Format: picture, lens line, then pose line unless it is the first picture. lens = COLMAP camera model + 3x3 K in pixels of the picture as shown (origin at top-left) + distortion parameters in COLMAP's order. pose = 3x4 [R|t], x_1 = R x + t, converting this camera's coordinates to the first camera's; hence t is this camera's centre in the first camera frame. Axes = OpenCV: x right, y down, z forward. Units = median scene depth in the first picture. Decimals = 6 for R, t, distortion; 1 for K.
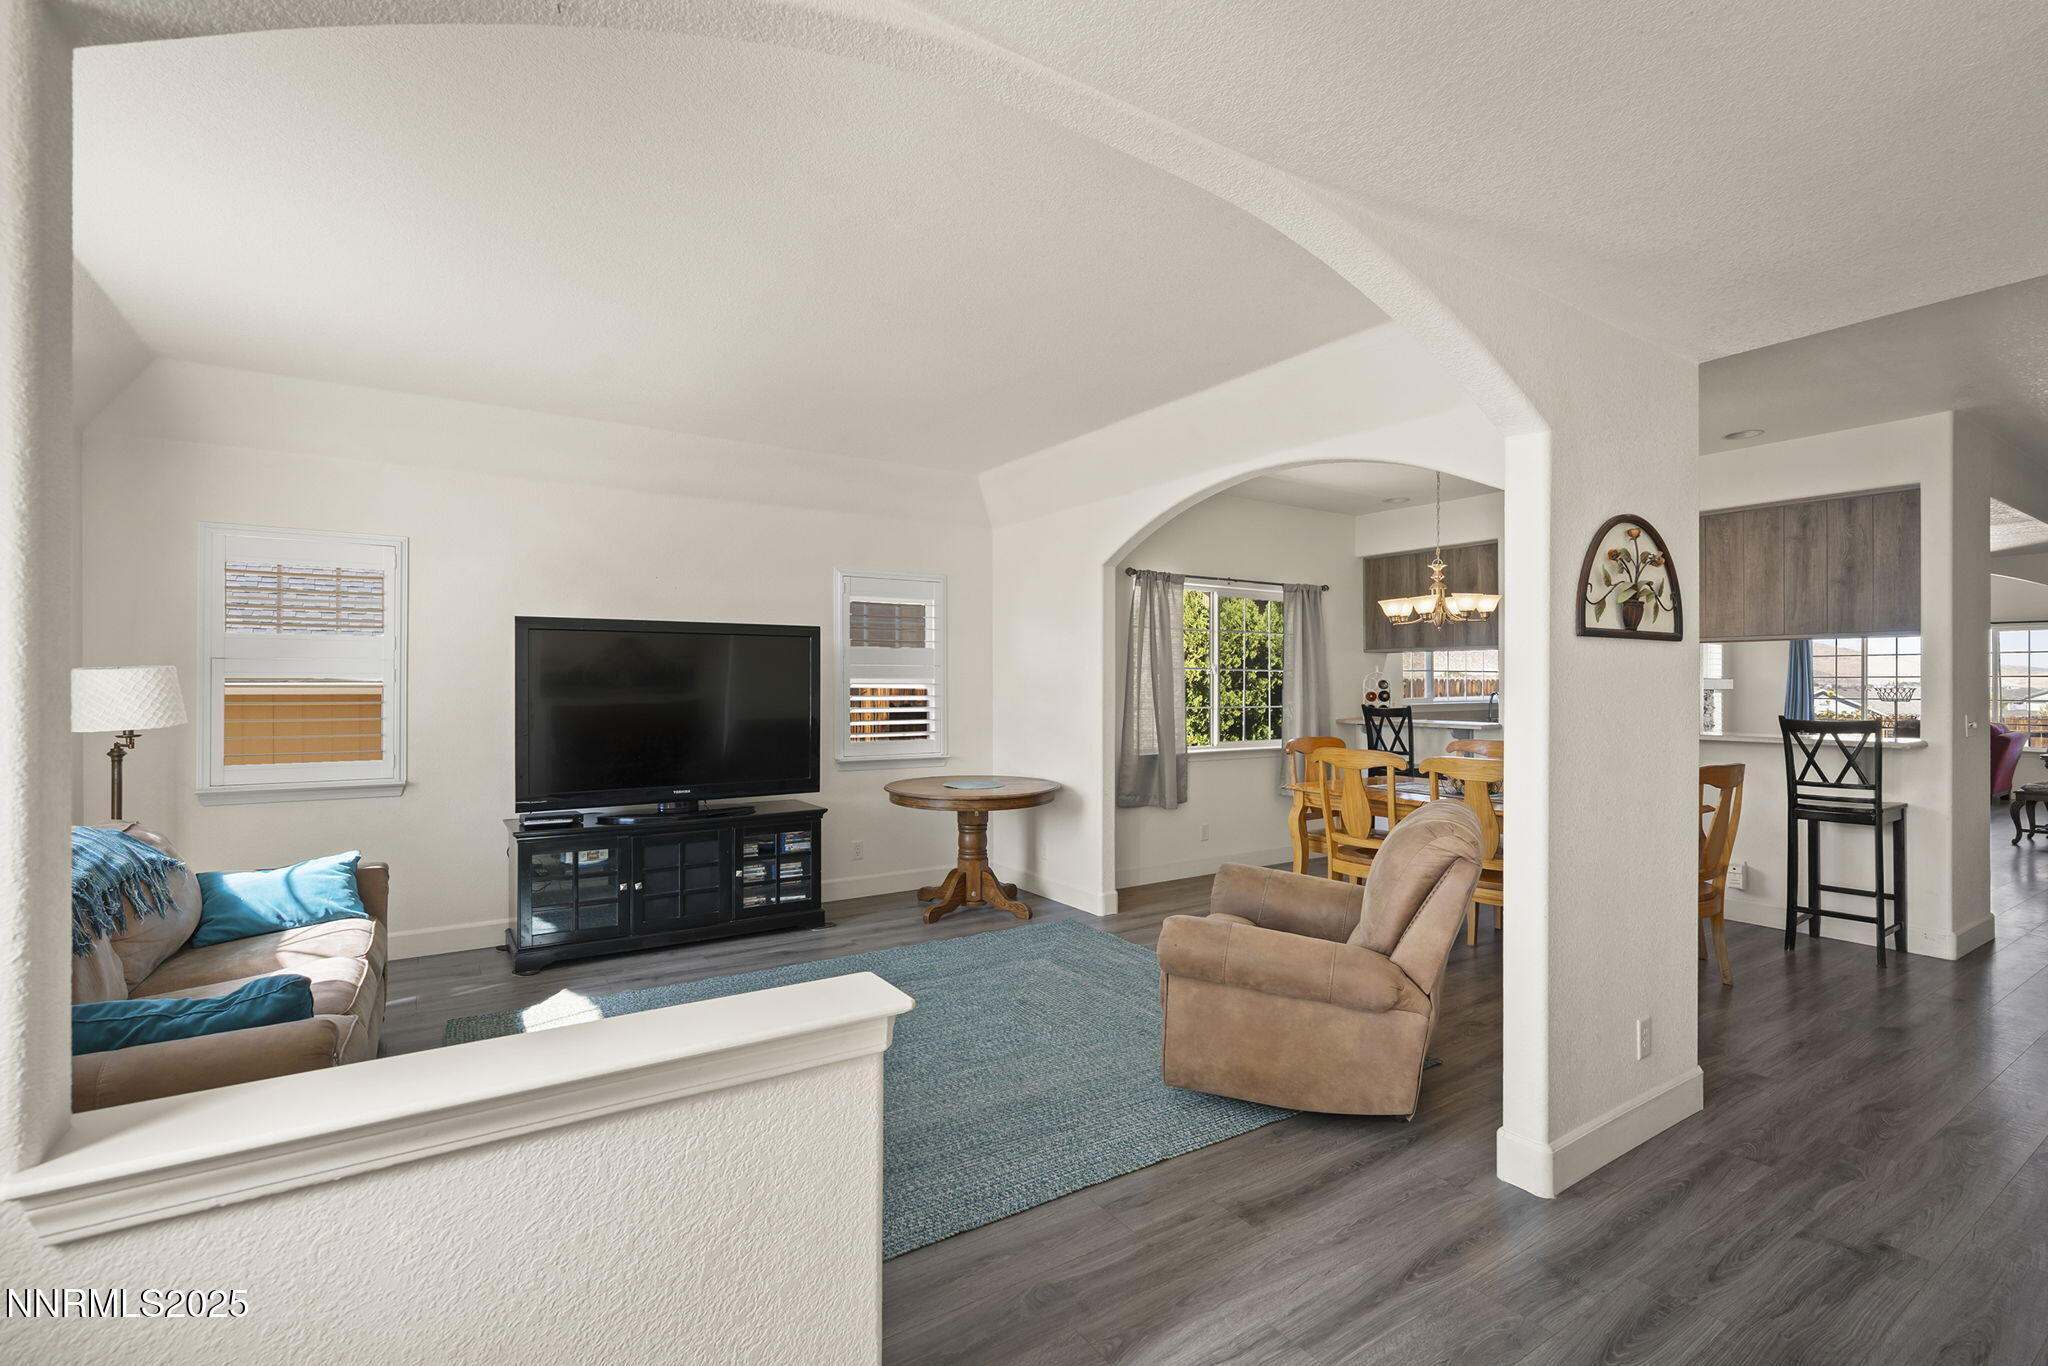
lens RADIAL K [[961.0, 0, 1024.0], [0, 961.0, 683.0], [0, 0, 1]] dist [0.001529, 0.000998]
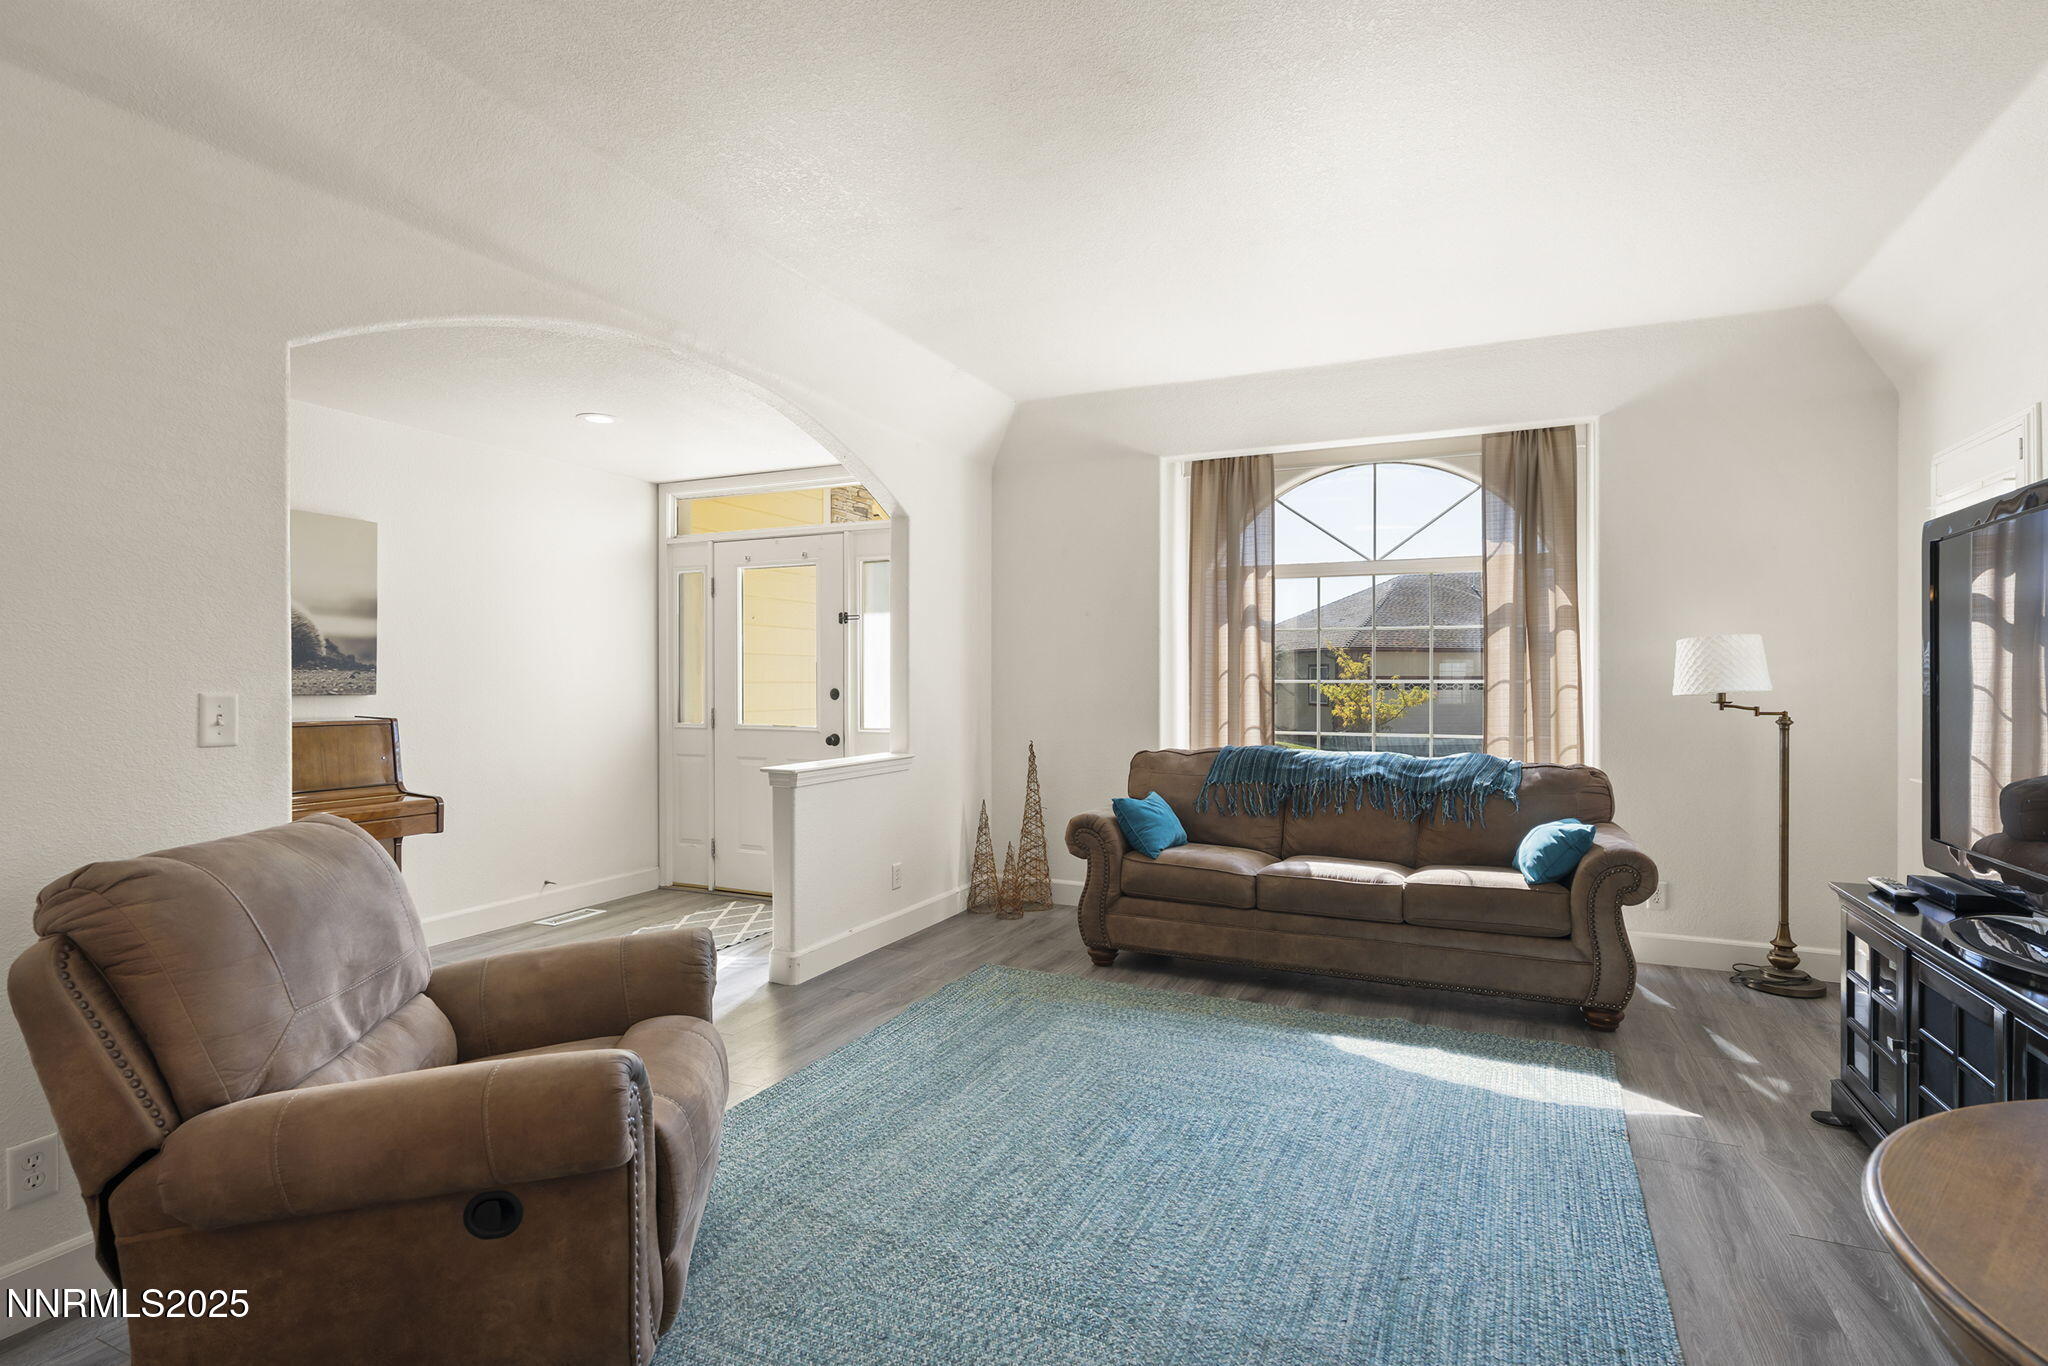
lens RADIAL K [[961.0, 0, 1024.0], [0, 961.0, 683.0], [0, 0, 1]] dist [0.001529, 0.000998]
pose [[-0.840938, 0.002377, -0.541127, 0.259938], [0.000261, 0.999992, 0.003986, 0.023716], [0.541132, 0.003211, -0.840932, 1.309970]]
